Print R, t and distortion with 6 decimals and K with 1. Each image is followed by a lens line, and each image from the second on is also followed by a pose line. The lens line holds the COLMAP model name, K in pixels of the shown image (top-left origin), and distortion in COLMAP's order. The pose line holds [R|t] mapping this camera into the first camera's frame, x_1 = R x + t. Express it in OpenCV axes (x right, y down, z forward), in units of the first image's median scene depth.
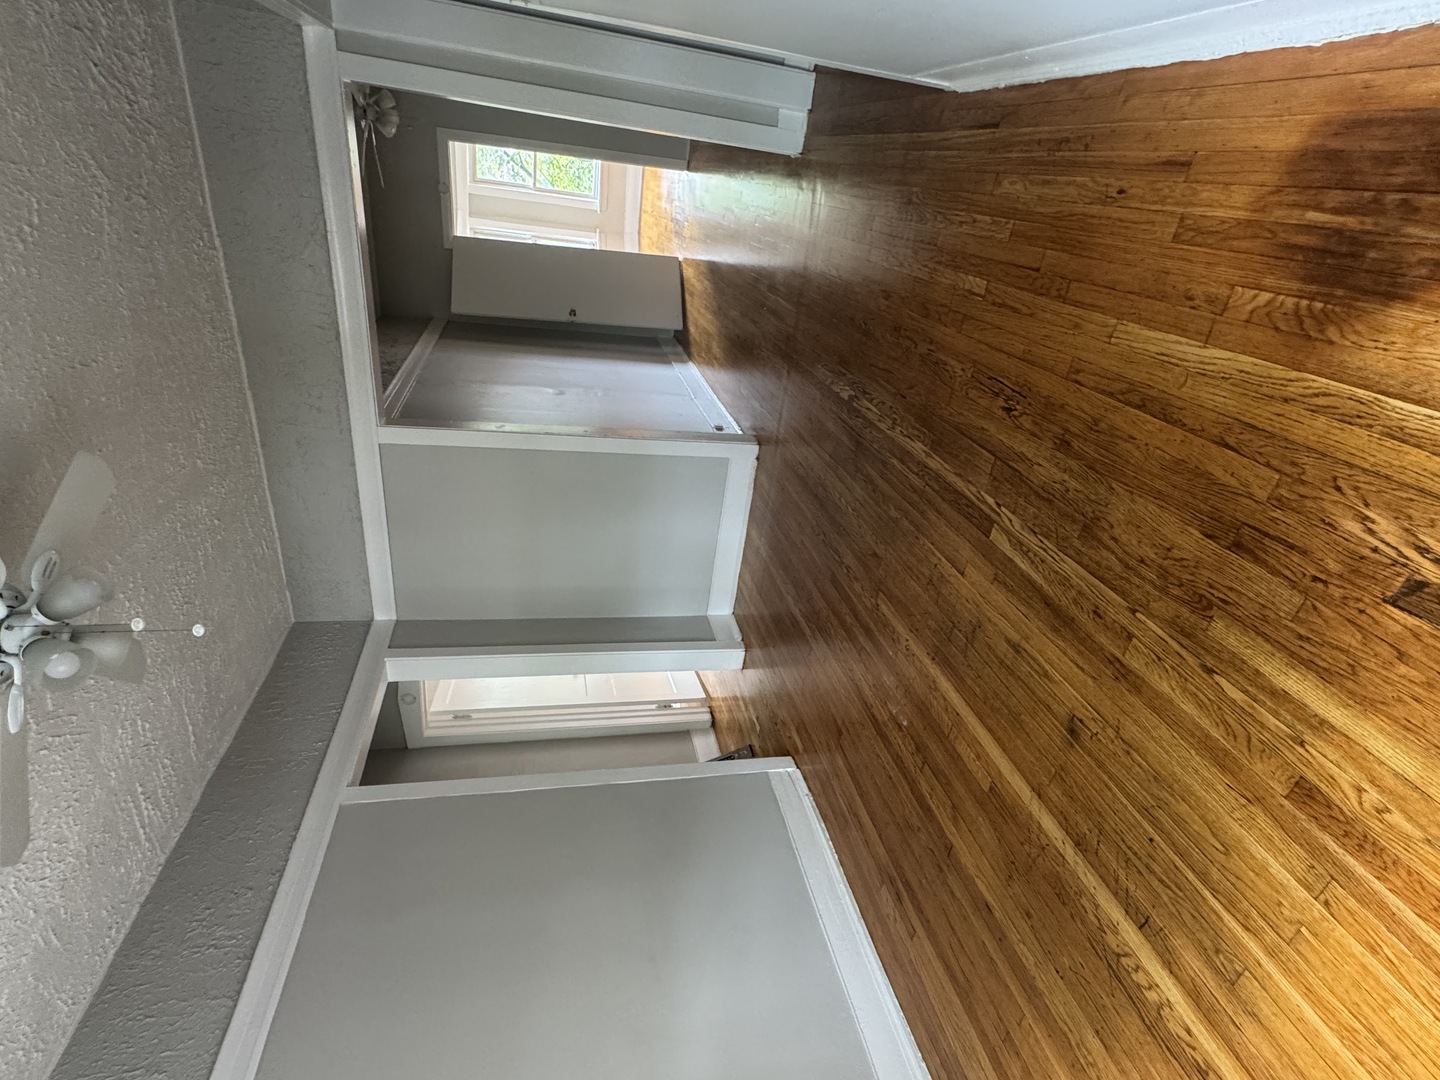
lens RADIAL K [[685.6, 0, 720.0], [0, 685.6, 540.0], [0, 0, 1]] dist [-0.001603, -0.000044]
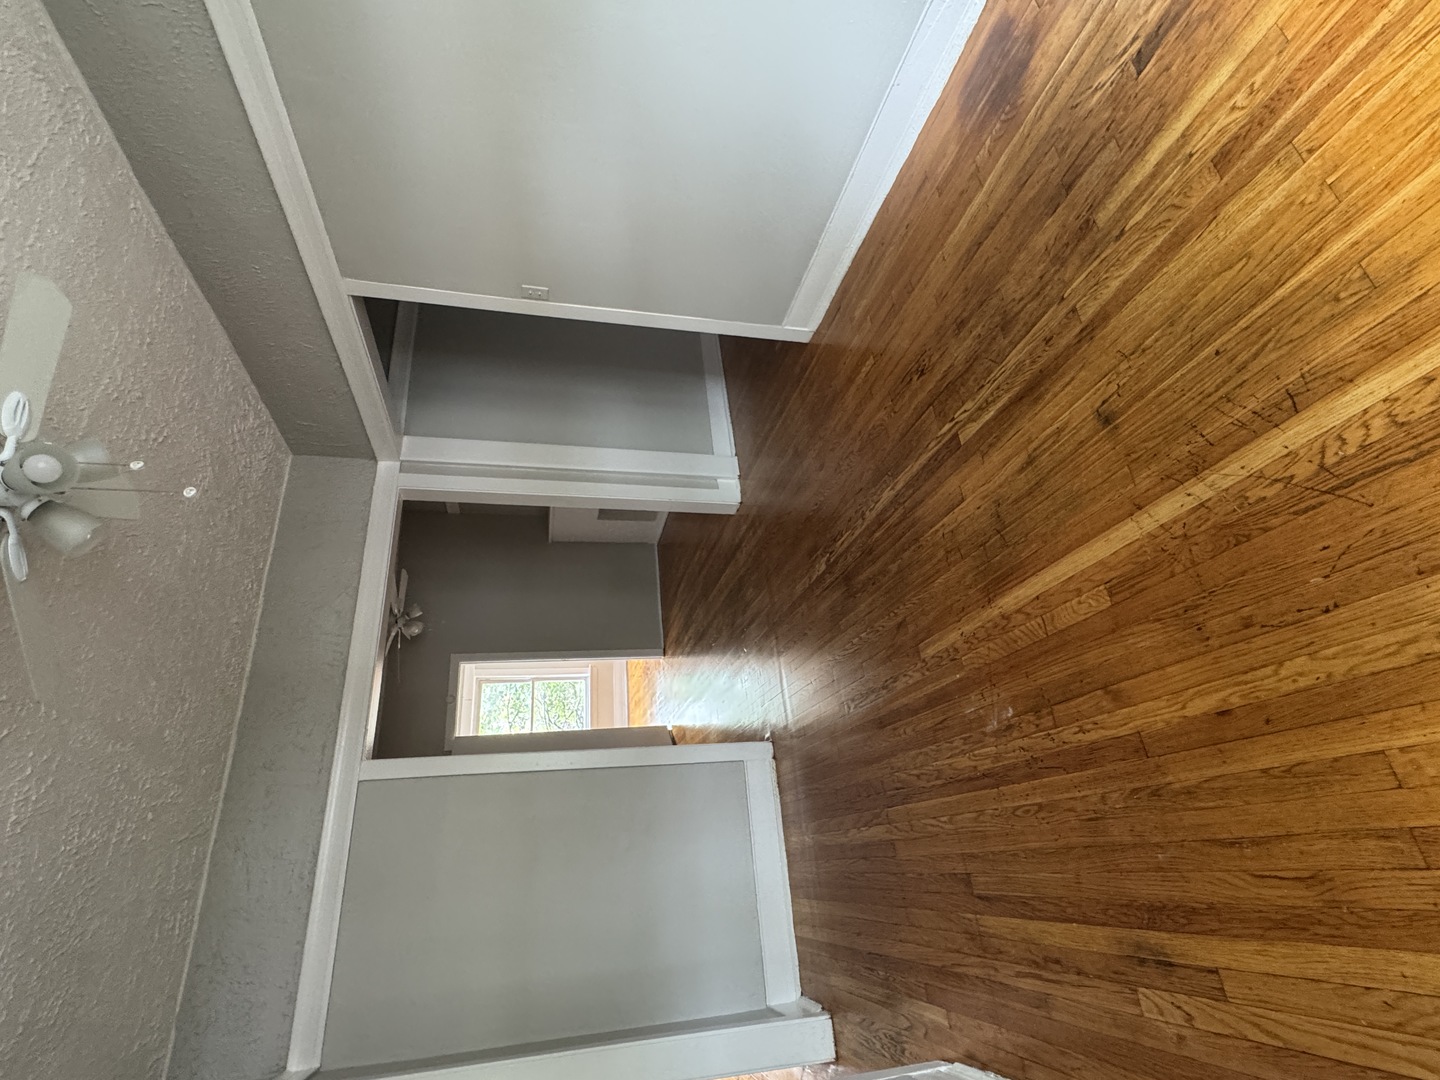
lens RADIAL K [[685.6, 0, 720.0], [0, 685.6, 540.0], [0, 0, 1]] dist [-0.001603, -0.000044]
pose [[0.977715, -0.183234, 0.102461, -0.175069], [0.192480, 0.587560, -0.785955, 1.288204], [0.083812, 0.788162, 0.609735, 0.638545]]
